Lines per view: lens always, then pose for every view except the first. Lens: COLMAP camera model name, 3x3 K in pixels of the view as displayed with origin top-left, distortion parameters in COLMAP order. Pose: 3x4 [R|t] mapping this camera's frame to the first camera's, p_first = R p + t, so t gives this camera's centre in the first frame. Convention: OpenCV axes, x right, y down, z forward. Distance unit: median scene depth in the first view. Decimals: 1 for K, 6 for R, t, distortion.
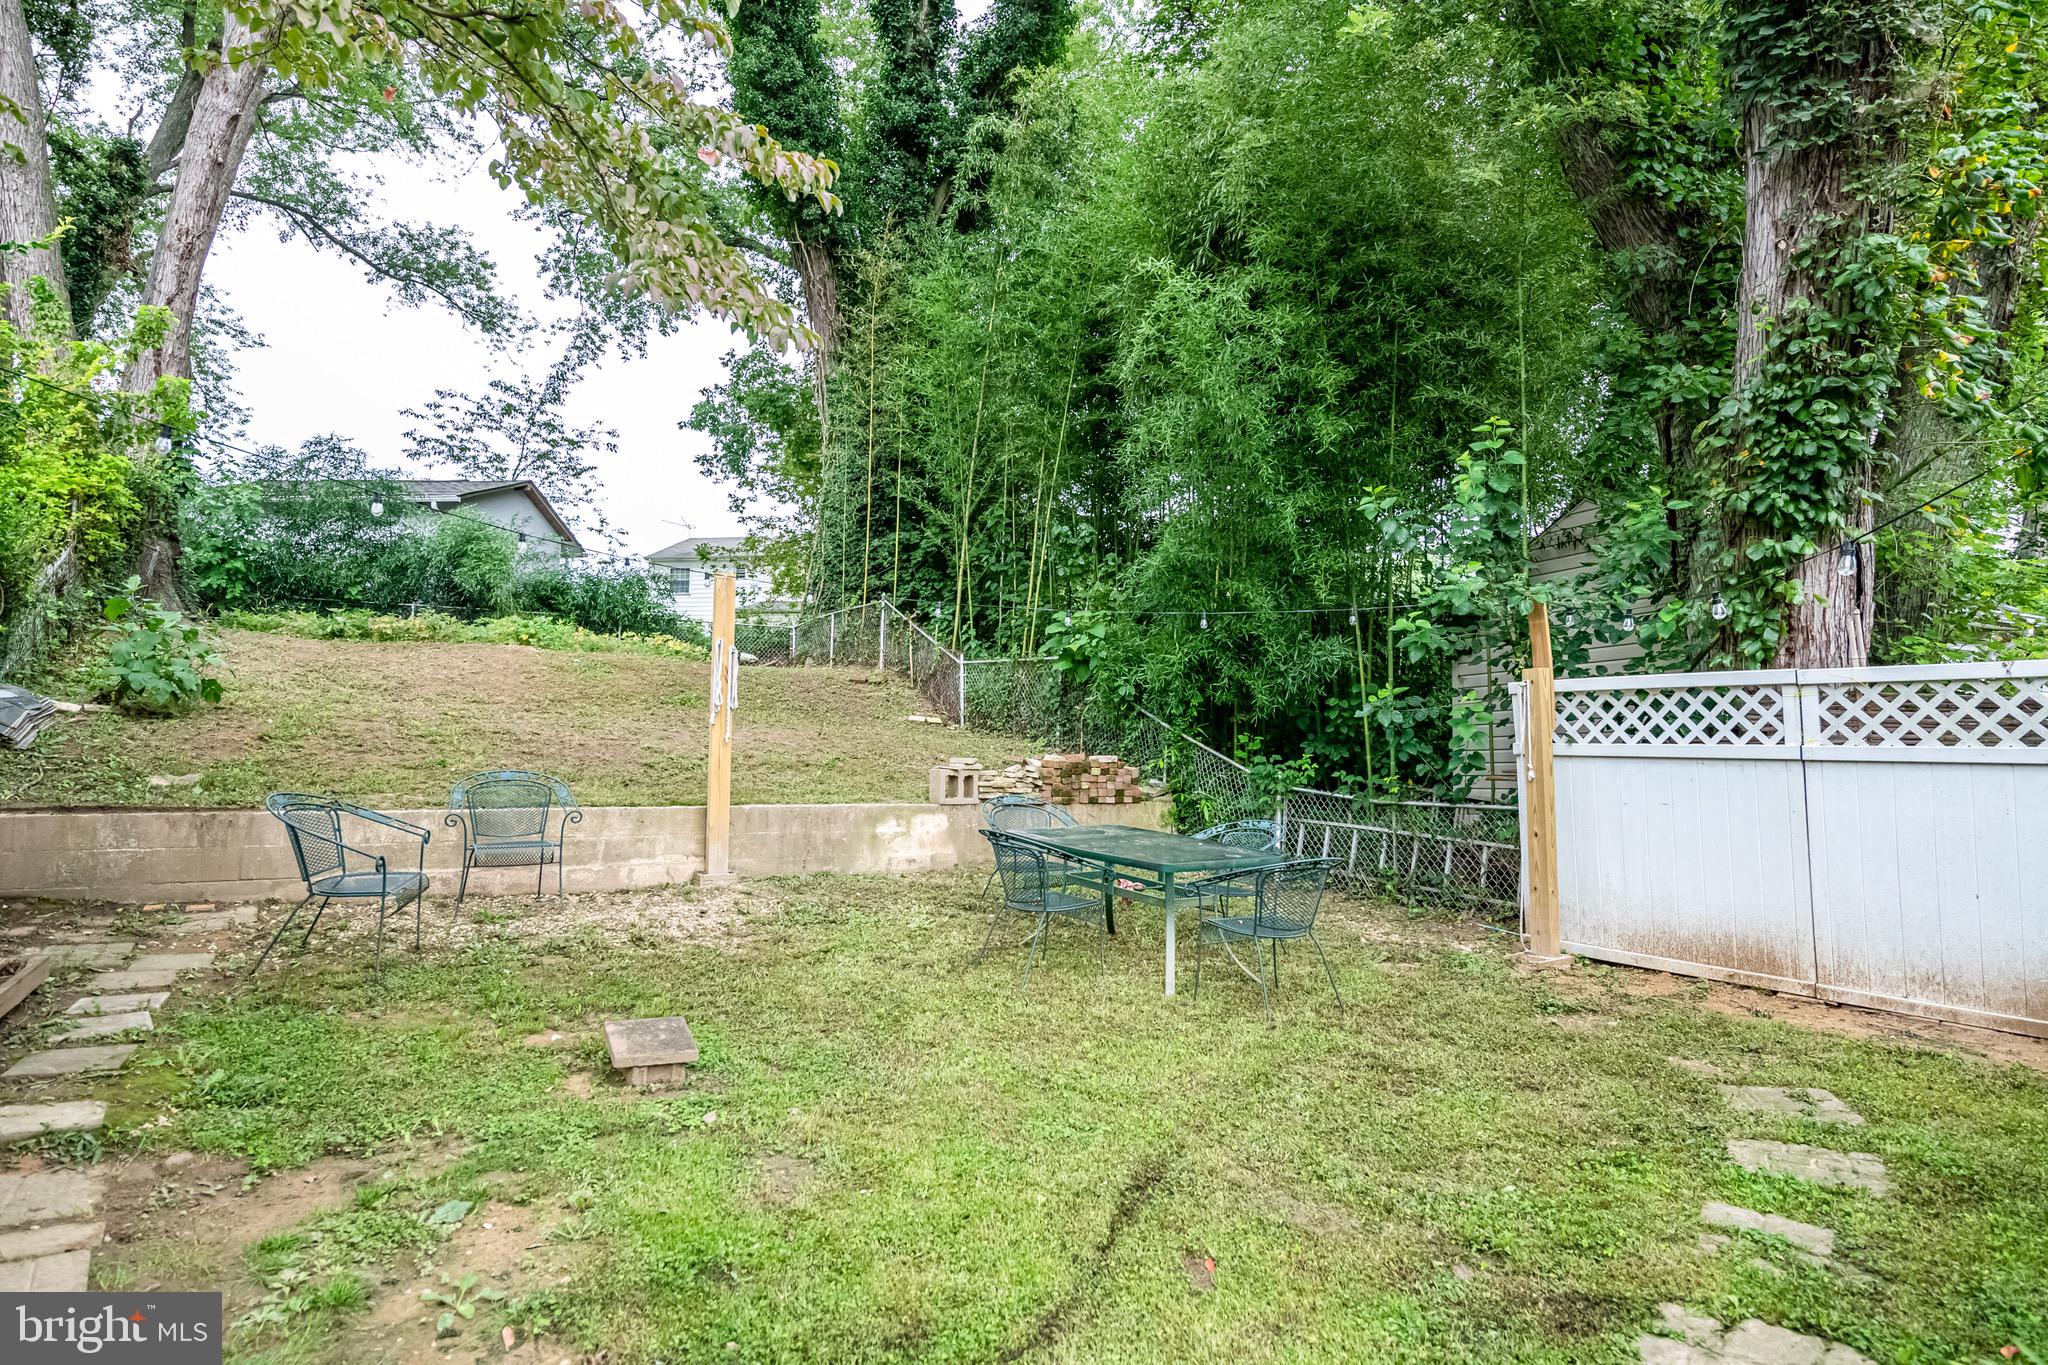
lens RADIAL K [[1047.0, 0, 1024.0], [0, 1047.0, 682.5], [0, 0, 1]] dist [0.001692, -0.000718]
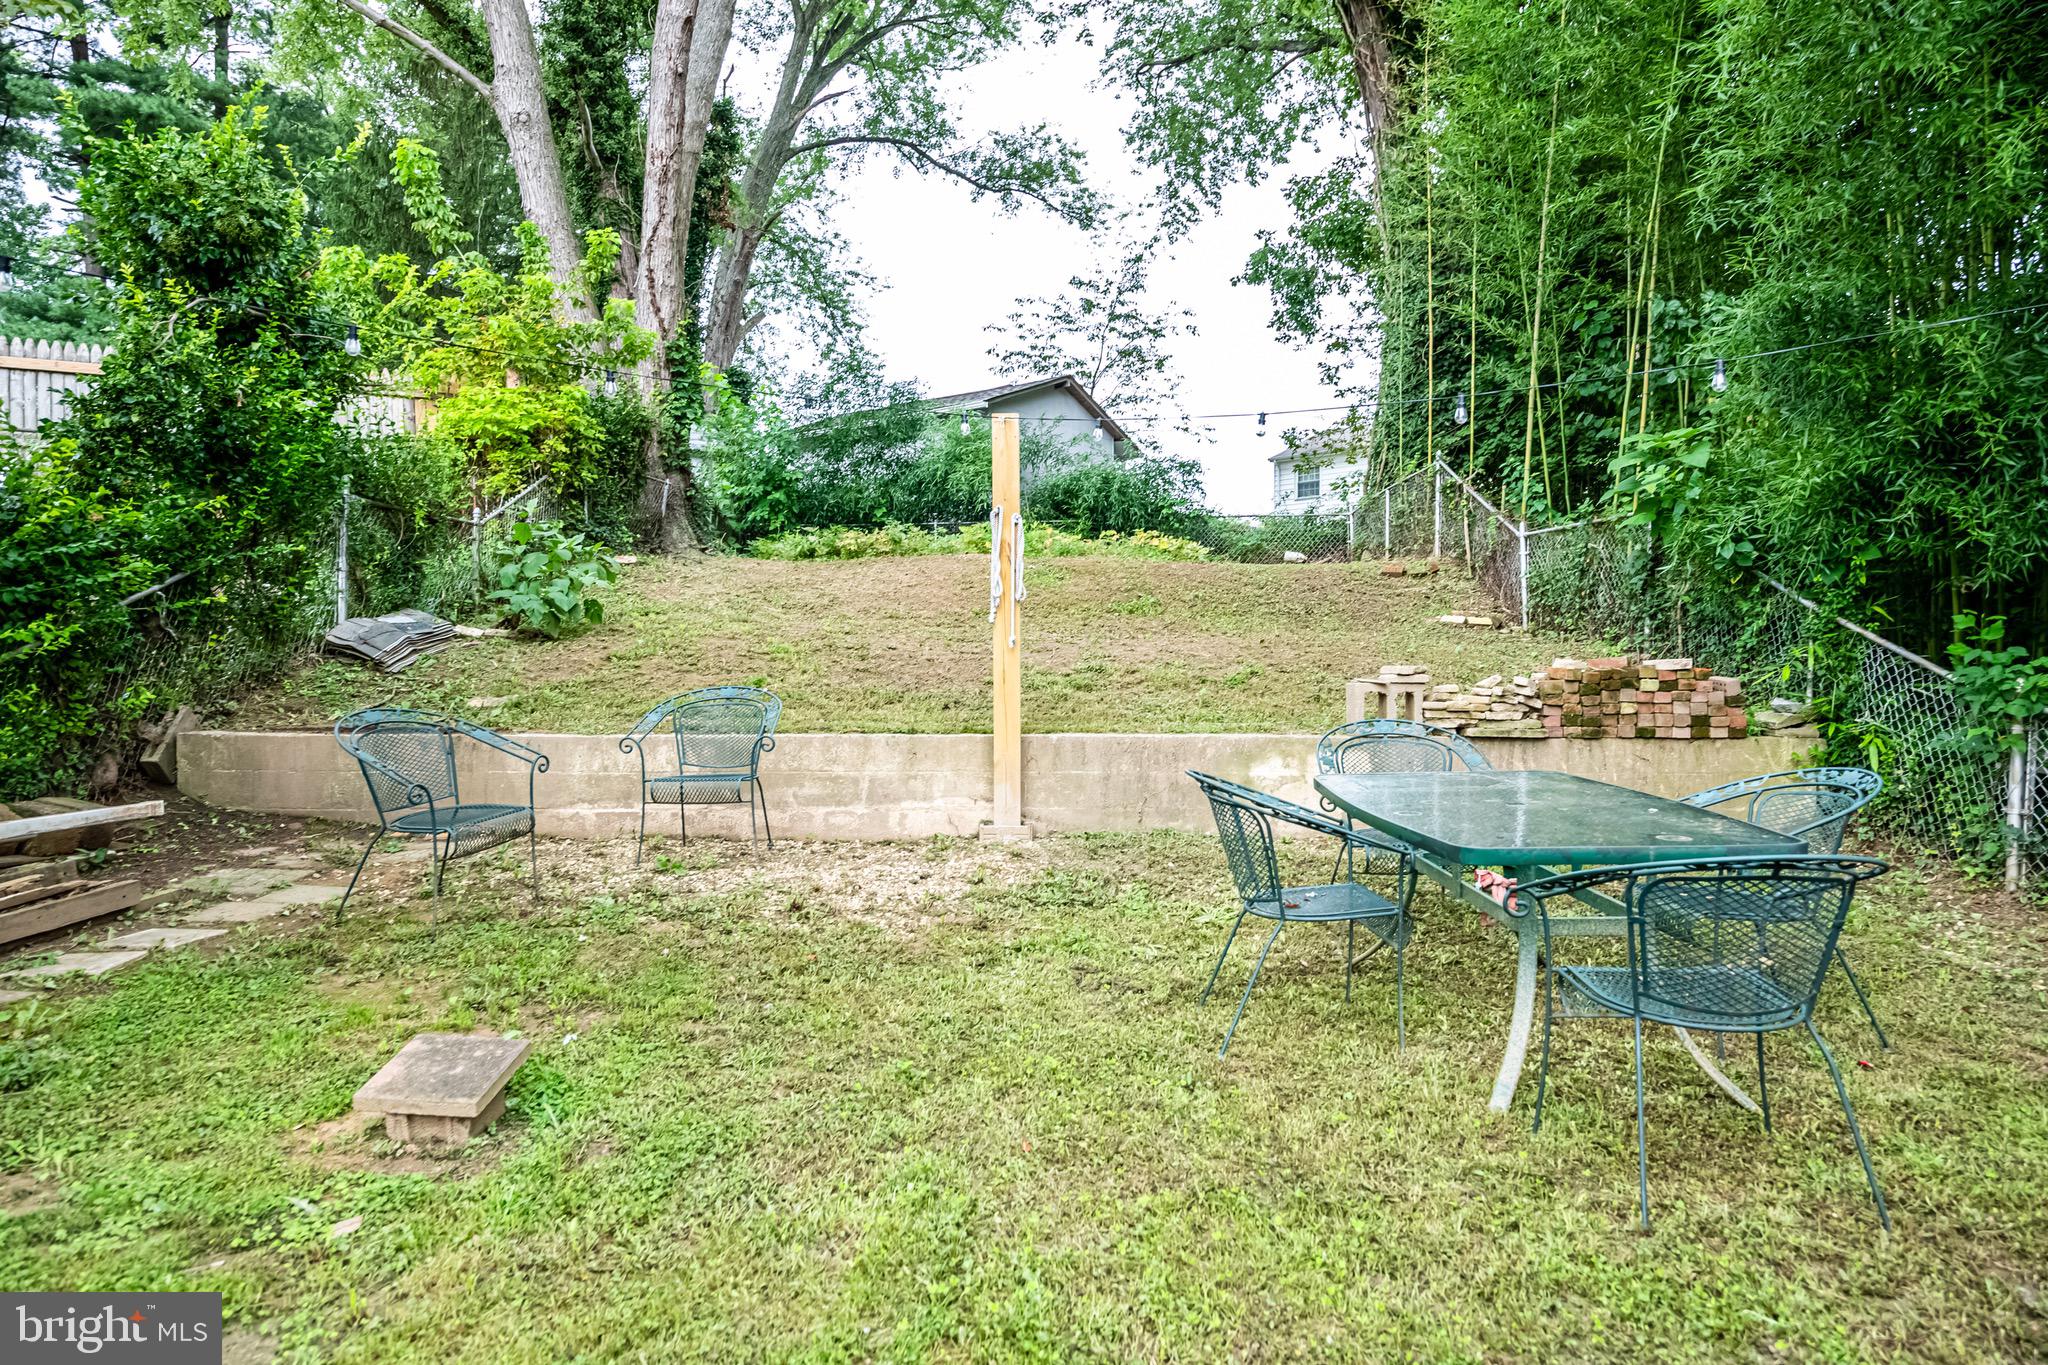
lens RADIAL K [[1243.8, 0, 1024.0], [0, 1243.8, 682.5], [0, 0, 1]] dist [0.007280, 0.000144]
pose [[0.850888, -0.014147, -0.525156, 0.055719], [0.049004, 0.997416, 0.052531, 0.011483], [0.523056, -0.070433, 0.849383, 0.083791]]
